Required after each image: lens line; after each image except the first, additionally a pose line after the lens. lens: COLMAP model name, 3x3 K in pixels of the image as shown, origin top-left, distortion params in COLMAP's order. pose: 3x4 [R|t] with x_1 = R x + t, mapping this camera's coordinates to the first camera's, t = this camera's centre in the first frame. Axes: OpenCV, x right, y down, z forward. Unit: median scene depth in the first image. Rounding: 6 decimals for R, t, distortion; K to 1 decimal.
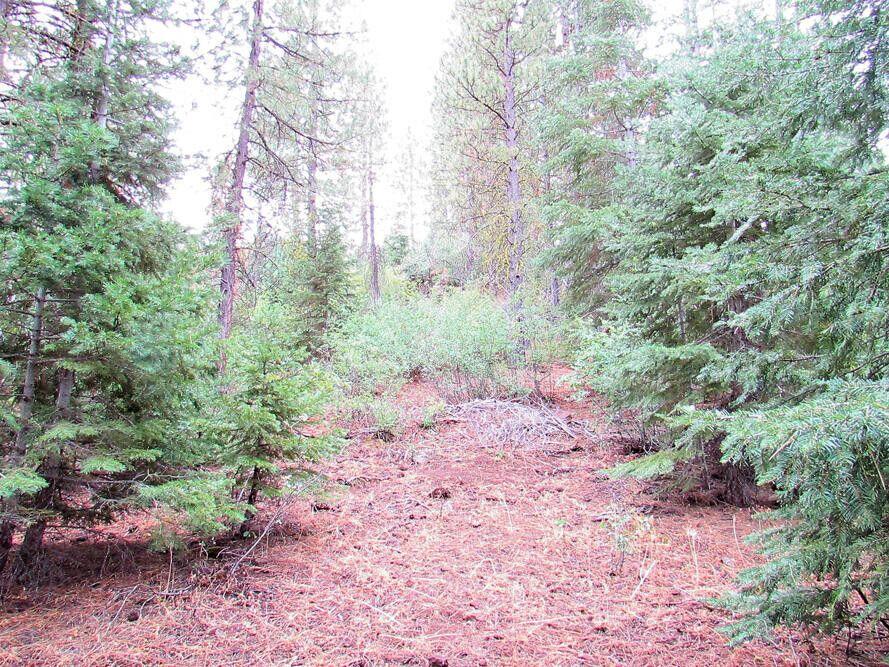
lens RADIAL K [[629.0, 0, 445.1], [0, 629.0, 332.9], [0, 0, 1]] dist [-0.010194, -0.000990]
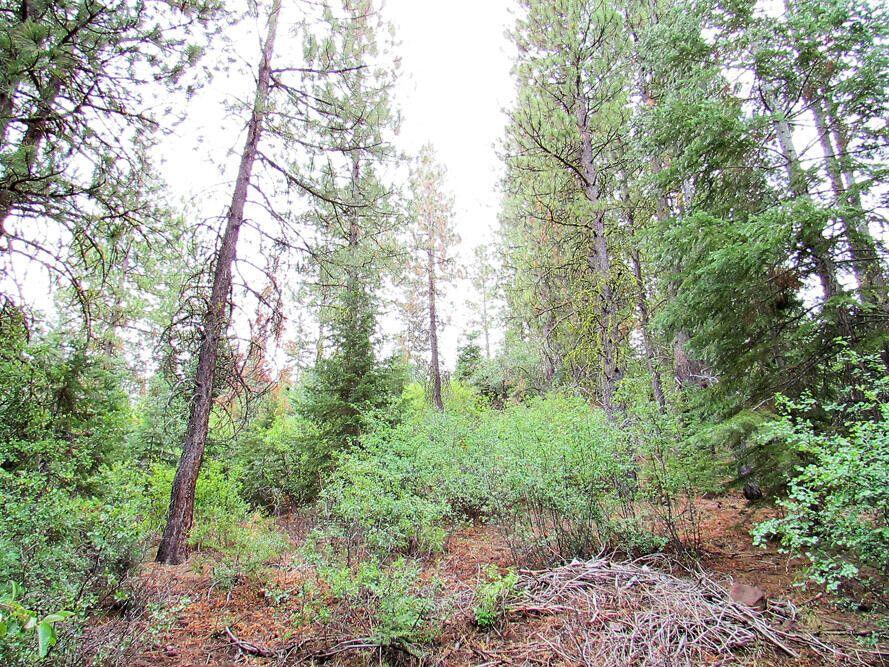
lens RADIAL K [[629.0, 0, 441.6], [0, 629.0, 337.4], [0, 0, 1]] dist [-0.010194, -0.000990]
pose [[0.990428, -0.053726, -0.127149, 0.009012], [0.028522, 0.980920, -0.192307, 0.008353], [0.135055, 0.186839, 0.973063, 0.266824]]
